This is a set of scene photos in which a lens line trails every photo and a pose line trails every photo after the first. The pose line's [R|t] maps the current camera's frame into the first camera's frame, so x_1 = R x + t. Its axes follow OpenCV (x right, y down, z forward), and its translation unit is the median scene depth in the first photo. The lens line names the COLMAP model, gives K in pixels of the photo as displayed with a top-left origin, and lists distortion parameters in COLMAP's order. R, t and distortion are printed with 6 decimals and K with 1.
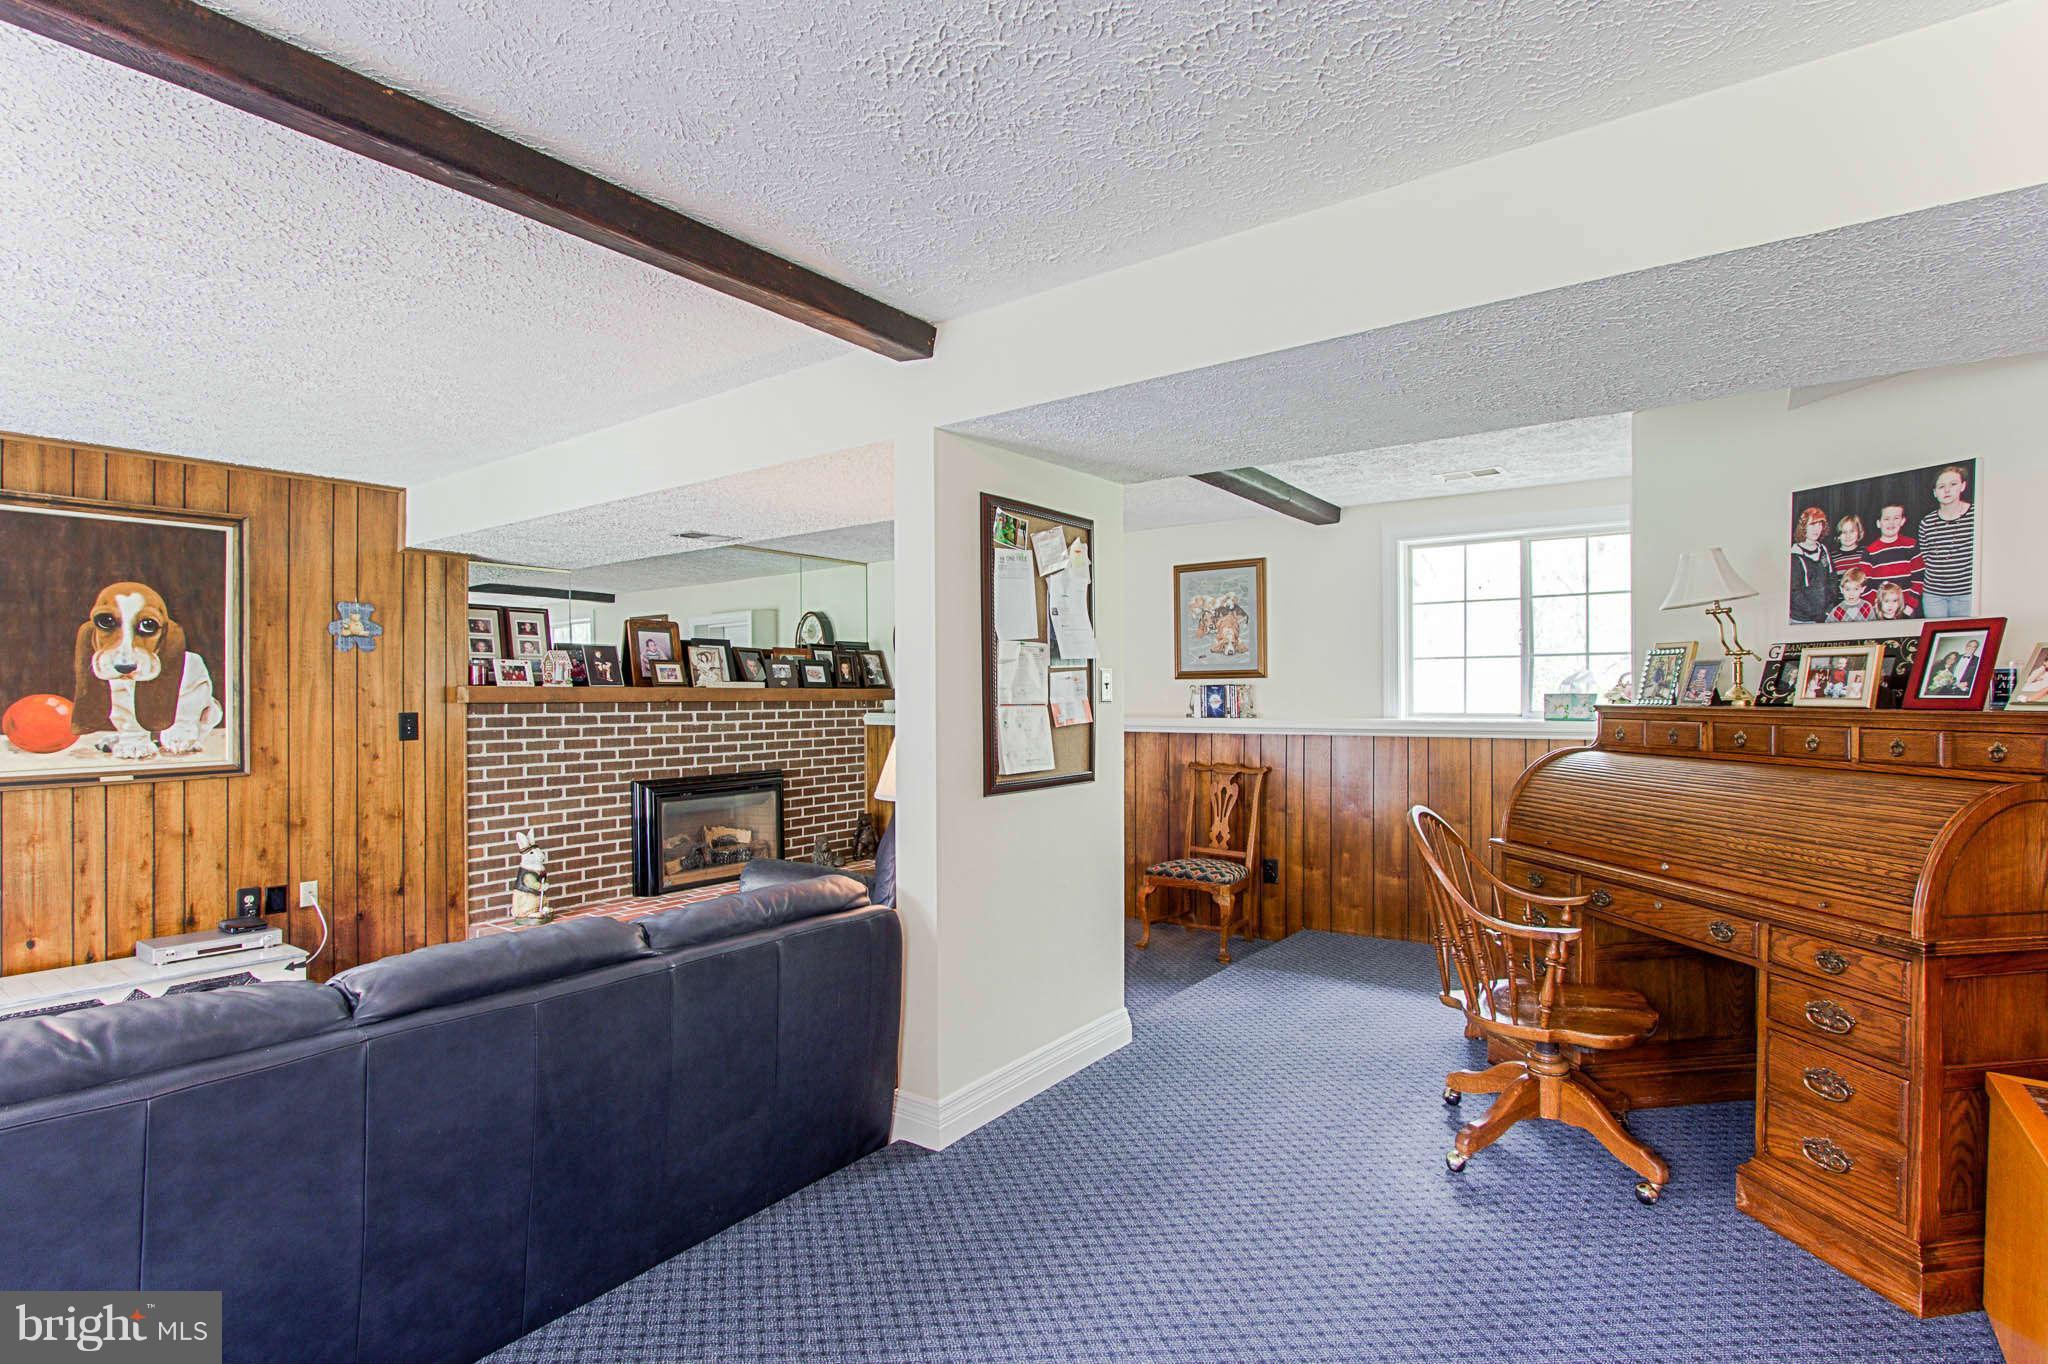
lens RADIAL K [[970.5, 0, 1030.3], [0, 970.5, 700.6], [0, 0, 1]] dist [-0.013324, 0.000255]
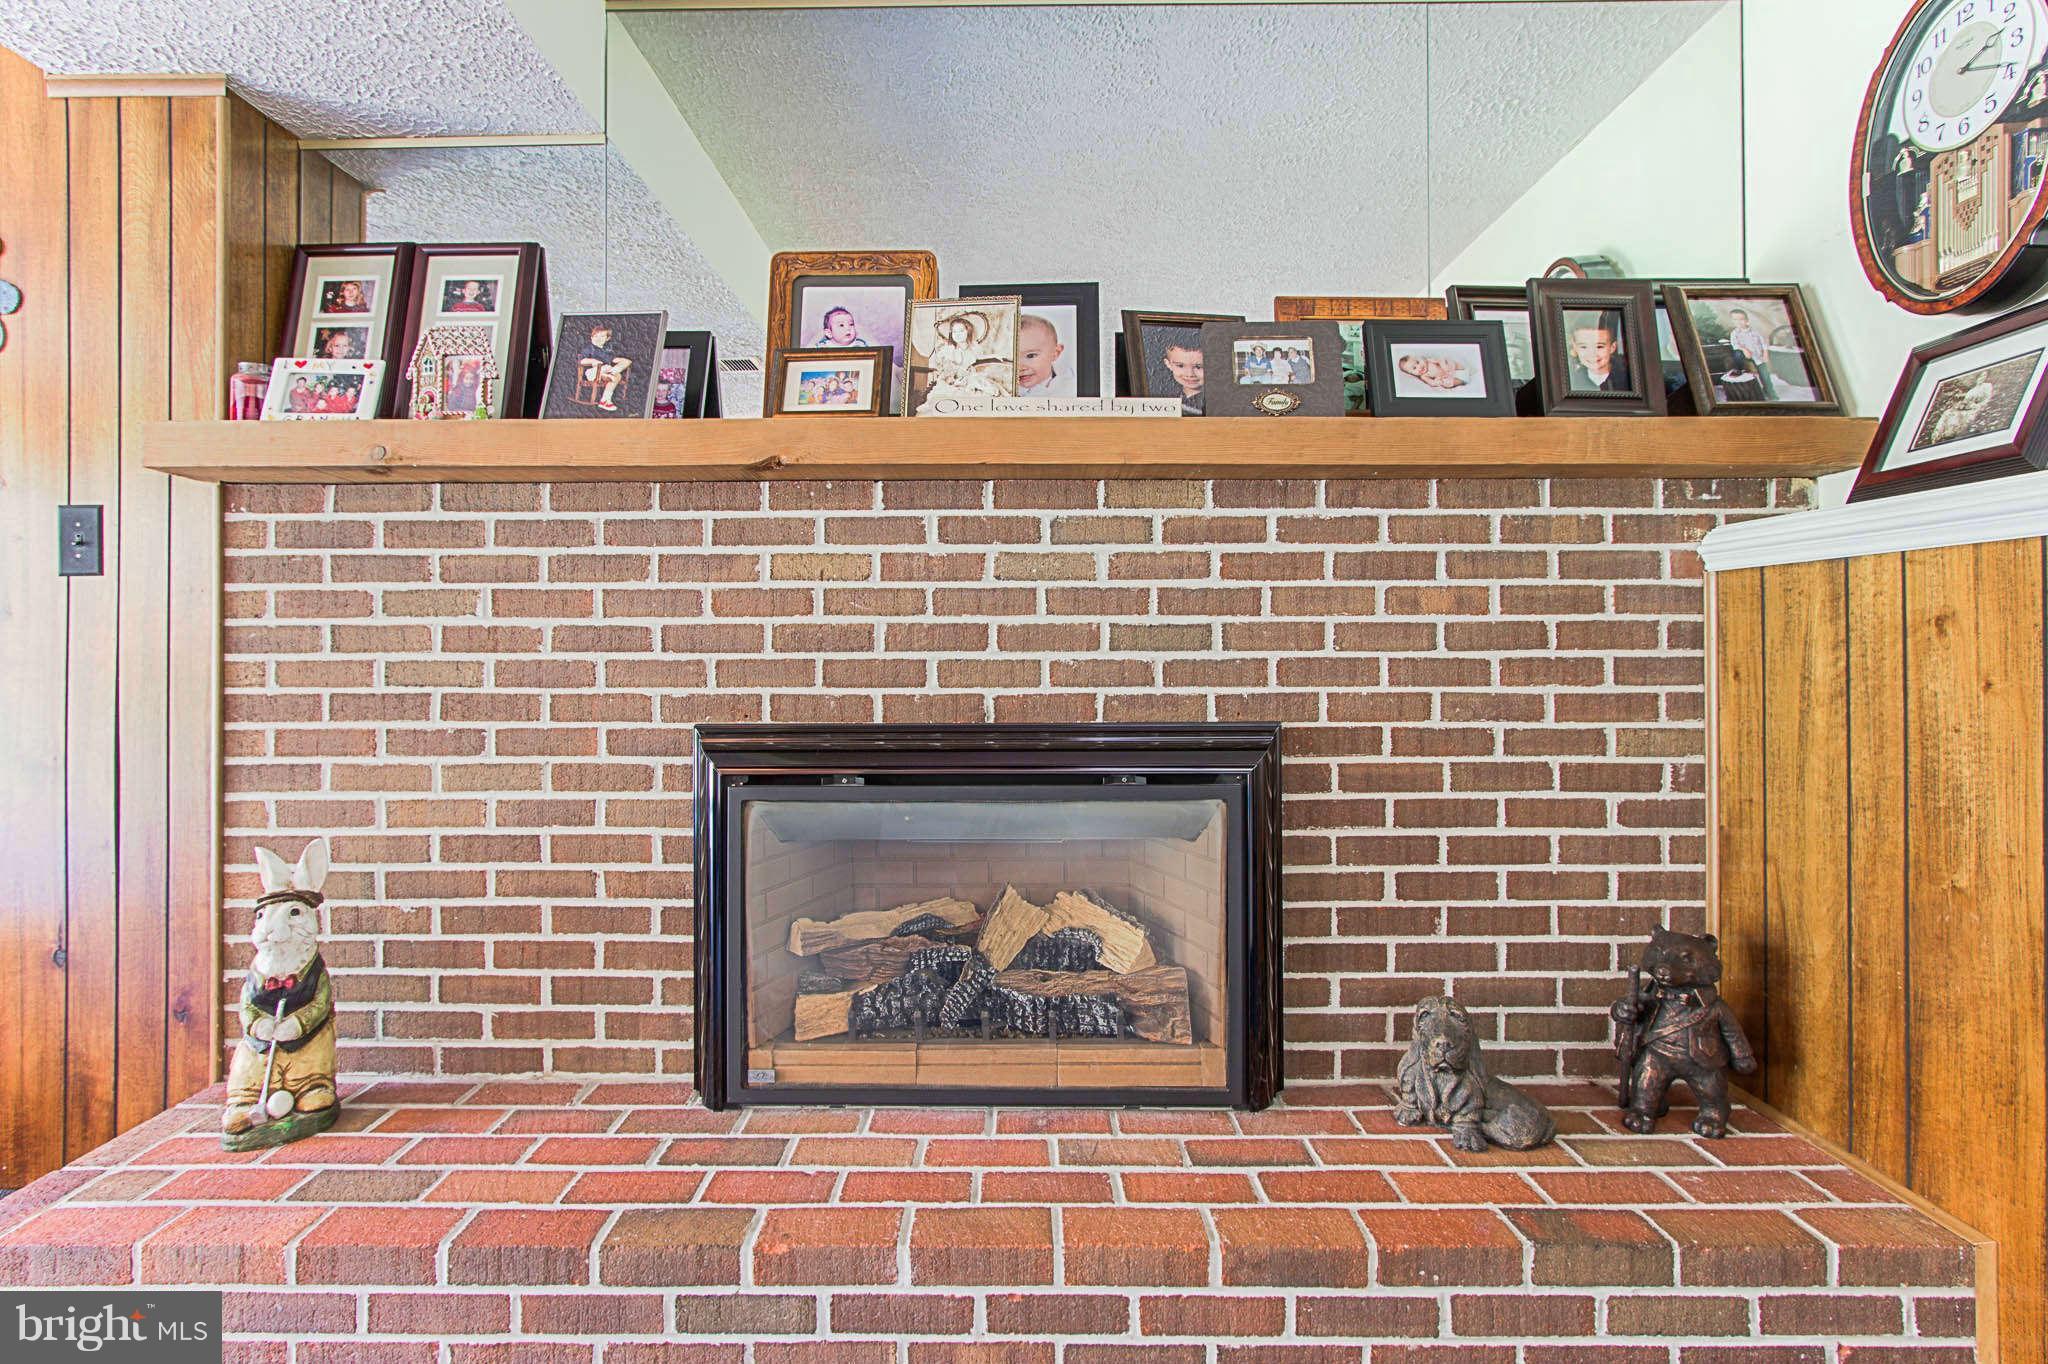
lens RADIAL K [[964.8, 0, 1031.5], [0, 964.8, 662.4], [0, 0, 1]] dist [-0.015520, 0.000473]
pose [[0.577728, 0.003427, -0.816222, -0.082288], [-0.003518, 0.999992, 0.001709, 0.058683], [0.816222, 0.001884, 0.577736, 0.860602]]
